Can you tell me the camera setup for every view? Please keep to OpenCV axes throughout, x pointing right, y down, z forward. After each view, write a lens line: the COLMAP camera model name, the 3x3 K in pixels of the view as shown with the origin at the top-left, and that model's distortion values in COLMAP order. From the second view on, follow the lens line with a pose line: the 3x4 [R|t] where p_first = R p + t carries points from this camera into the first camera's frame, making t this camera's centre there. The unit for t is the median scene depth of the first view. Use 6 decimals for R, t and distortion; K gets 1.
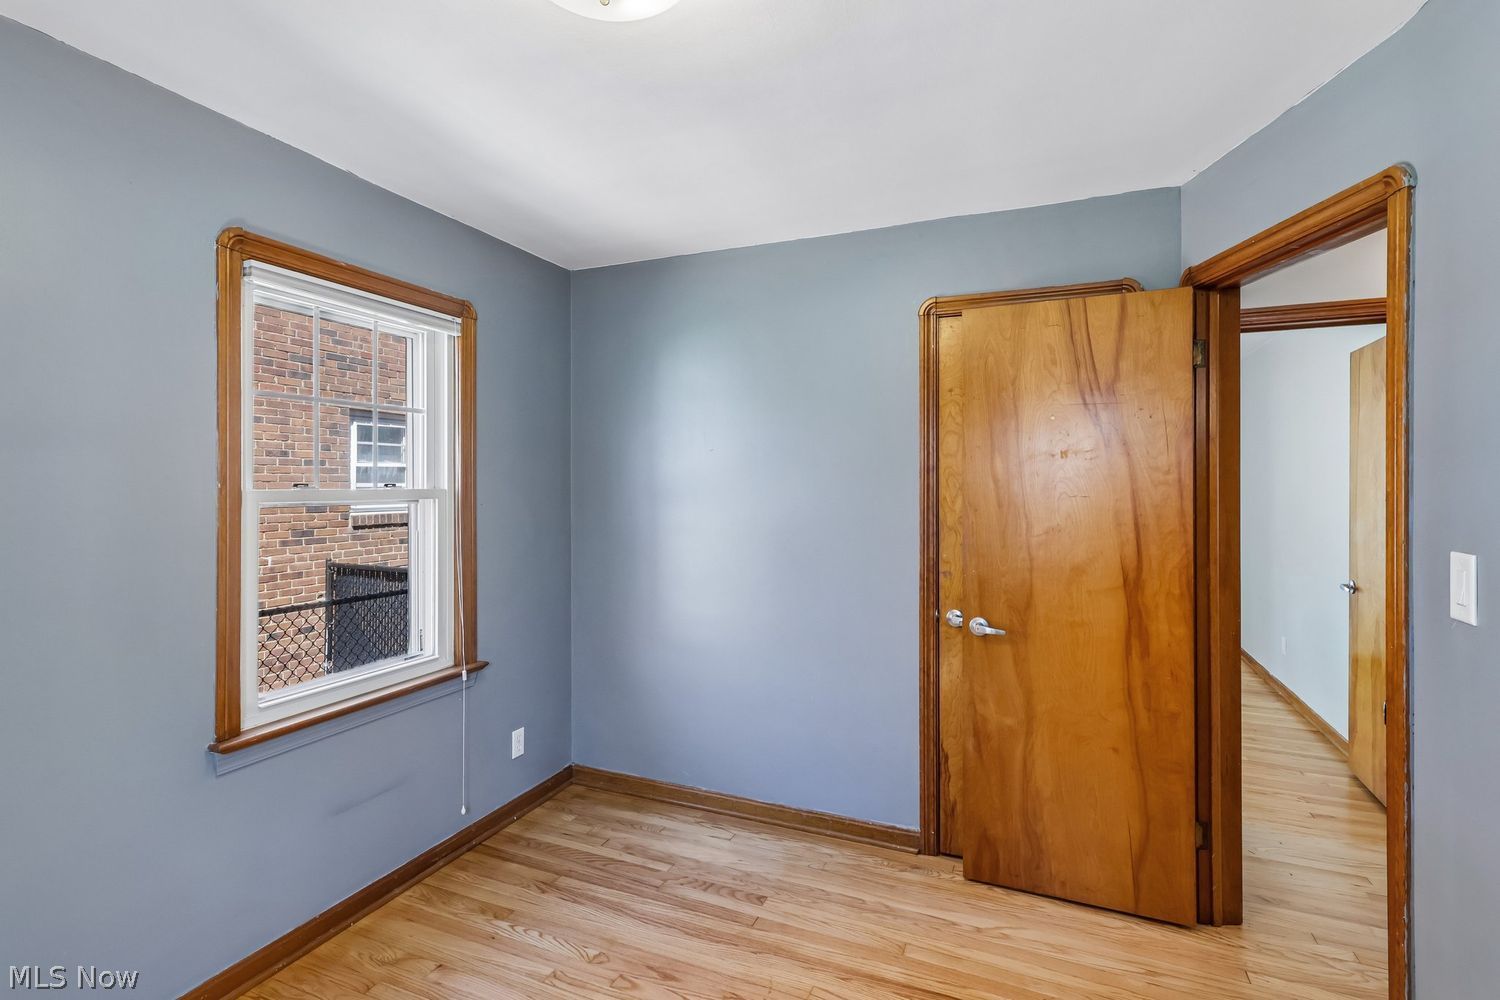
lens RADIAL K [[702.9, 0, 751.7], [0, 702.9, 481.1], [0, 0, 1]] dist [0.004063, 0.001291]
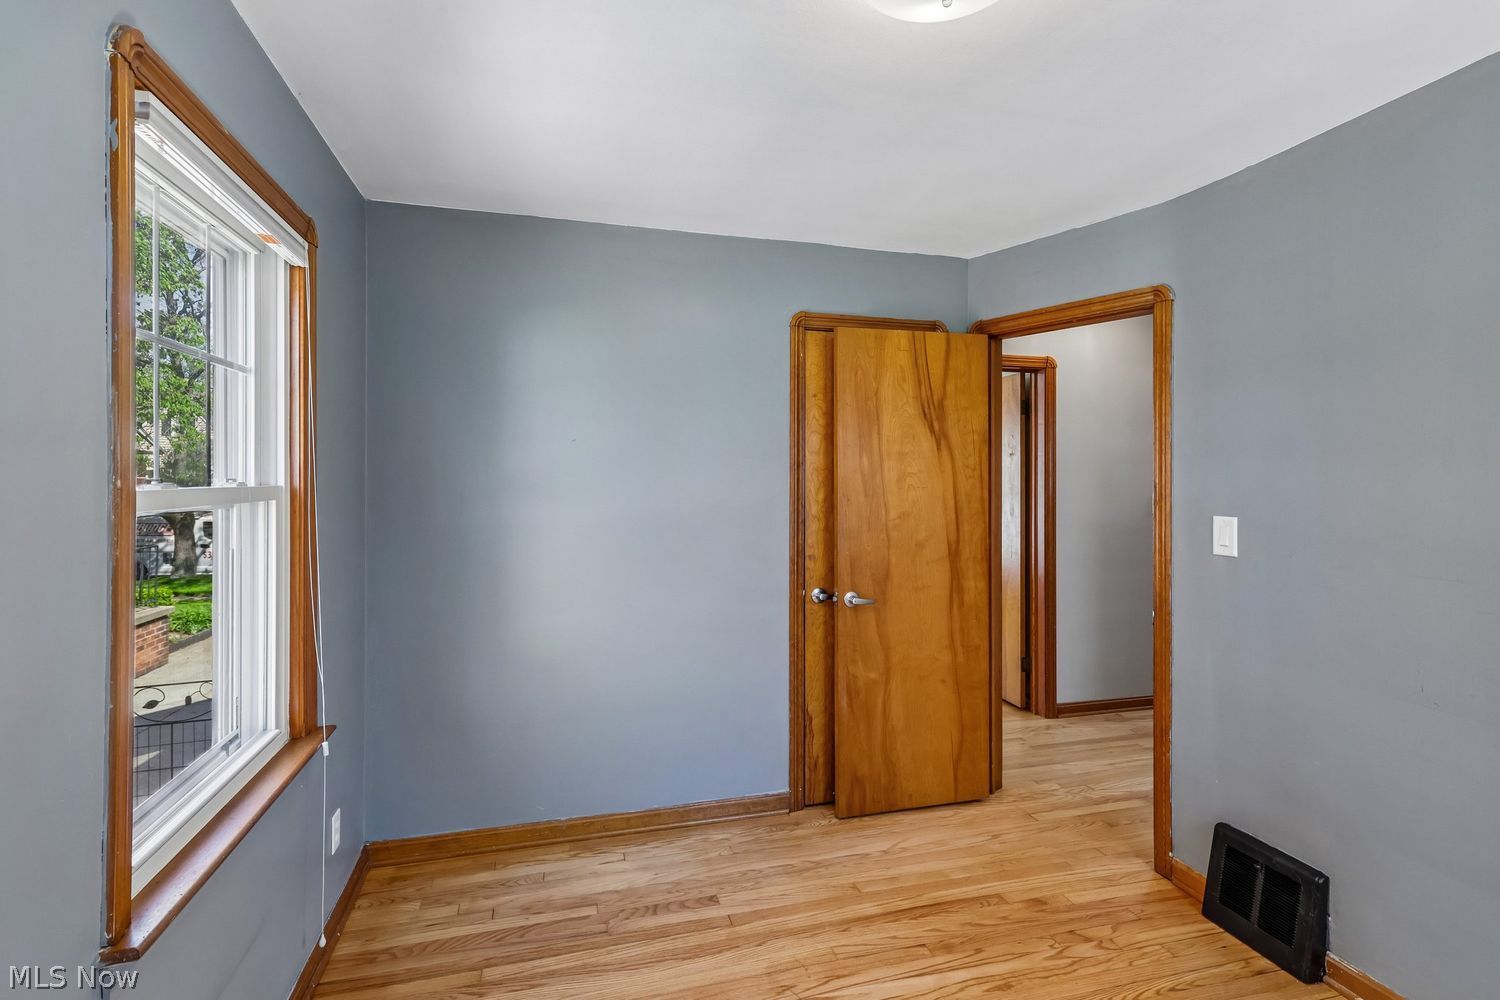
lens RADIAL K [[697.4, 0, 743.1], [0, 697.4, 473.5], [0, 0, 1]] dist [0.003422, 0.001043]
pose [[0.787298, 0.002405, 0.616568, -0.551378], [-0.001683, 0.999997, -0.001751, -0.000609], [-0.616570, 0.000341, 0.787300, 0.201789]]
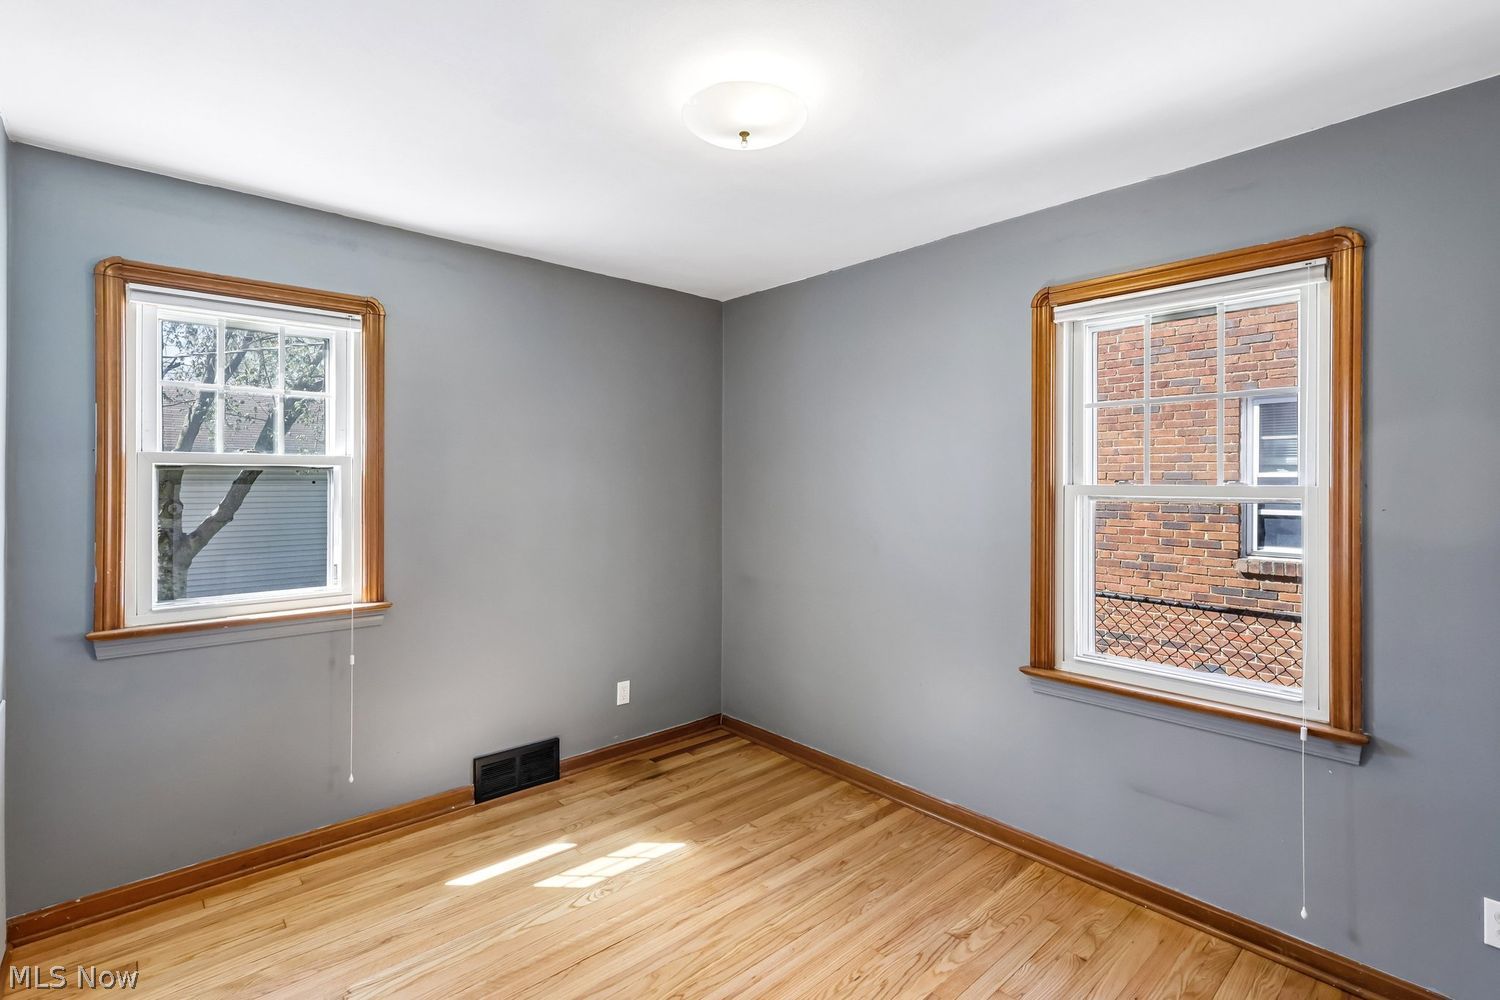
lens RADIAL K [[702.9, 0, 751.7], [0, 702.9, 481.1], [0, 0, 1]] dist [0.004063, 0.001291]
pose [[-0.422506, -0.002294, -0.906357, 0.567241], [-0.002792, 0.999995, -0.001229, 0.007755], [0.906356, 0.002011, -0.422511, 0.843278]]
